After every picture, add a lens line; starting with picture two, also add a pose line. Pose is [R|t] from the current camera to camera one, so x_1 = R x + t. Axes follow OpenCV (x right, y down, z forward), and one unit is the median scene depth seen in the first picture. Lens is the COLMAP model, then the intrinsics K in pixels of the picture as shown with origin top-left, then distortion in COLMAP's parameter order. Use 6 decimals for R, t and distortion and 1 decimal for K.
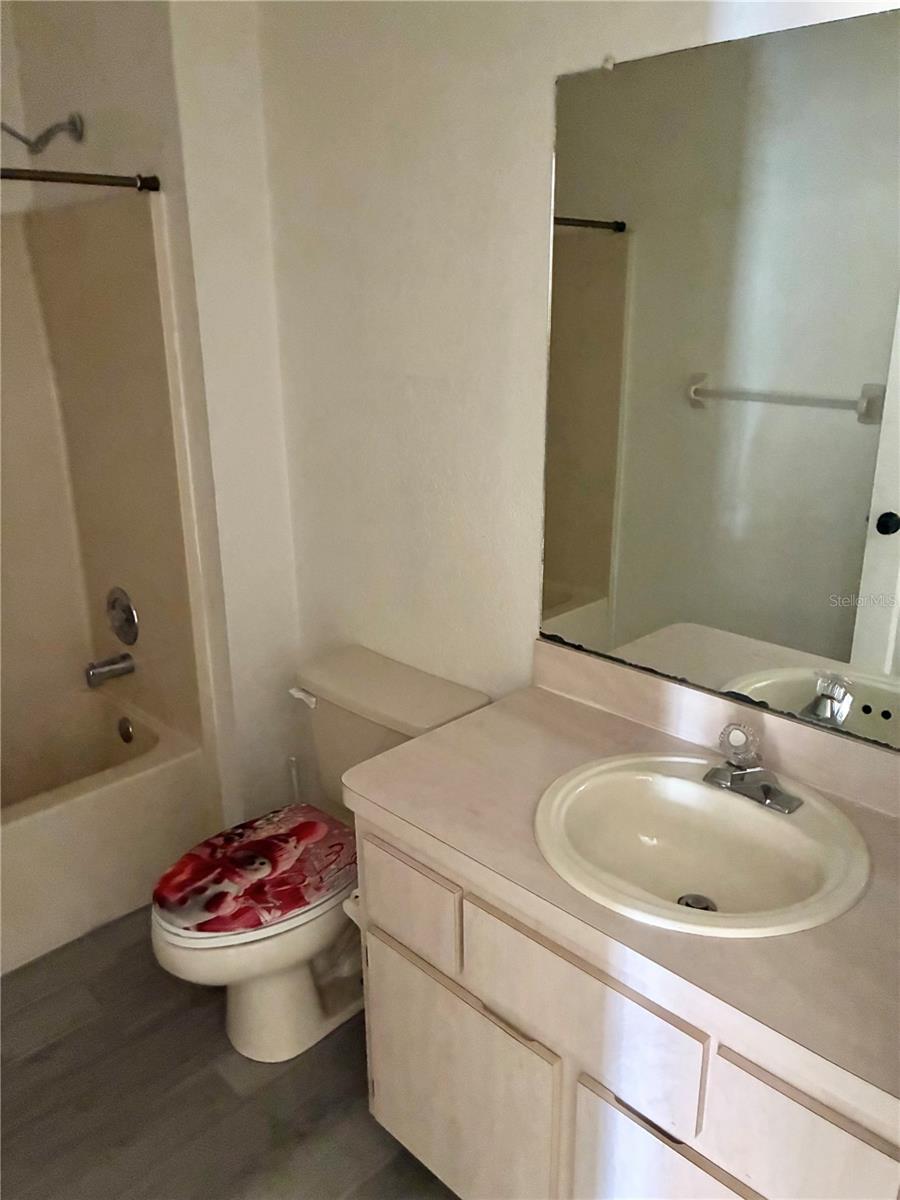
lens RADIAL K [[937.5, 0, 448.6], [0, 937.5, 599.4], [0, 0, 1]] dist [0.041815, 0.000803]
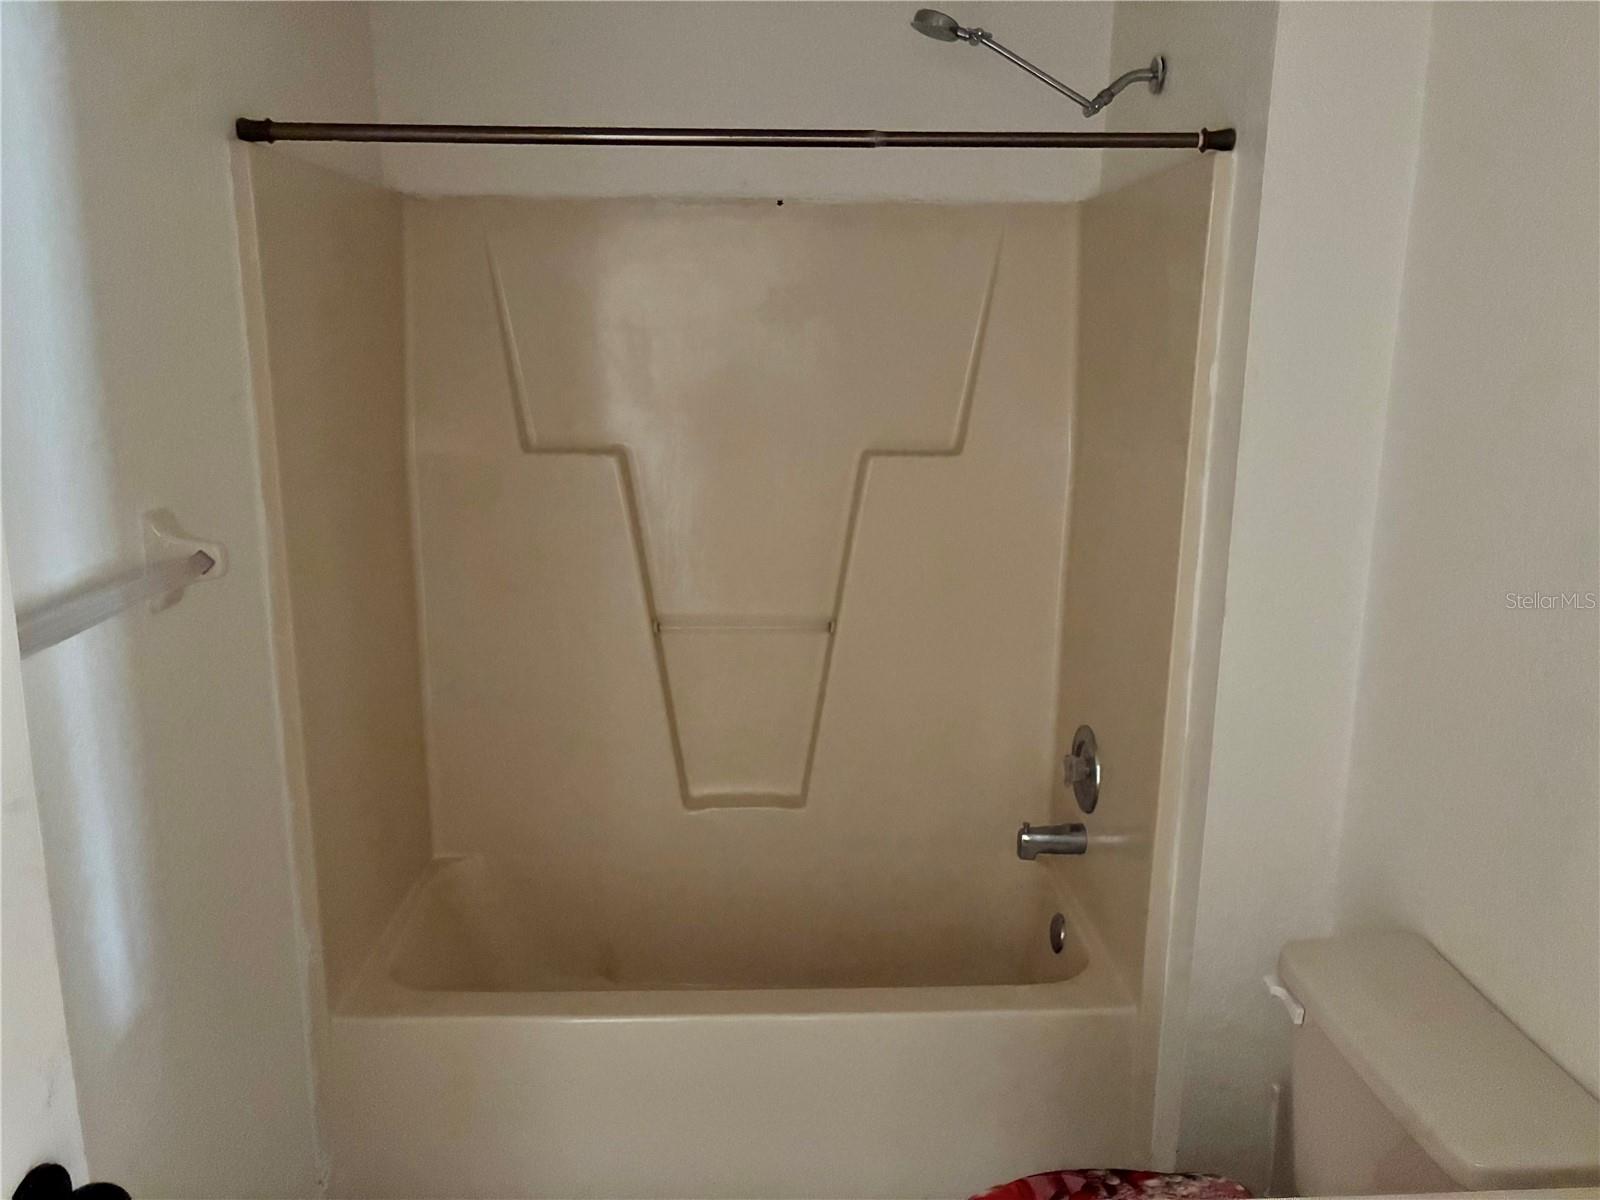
lens RADIAL K [[1250.0, 0, 802.2], [0, 1250.0, 599.2], [0, 0, 1]] dist [0.041815, 0.000803]
pose [[0.737056, 0.168261, -0.654550, 0.078430], [-0.226845, 0.973918, -0.005081, -0.053310], [0.636623, 0.152226, 0.756001, 0.180202]]
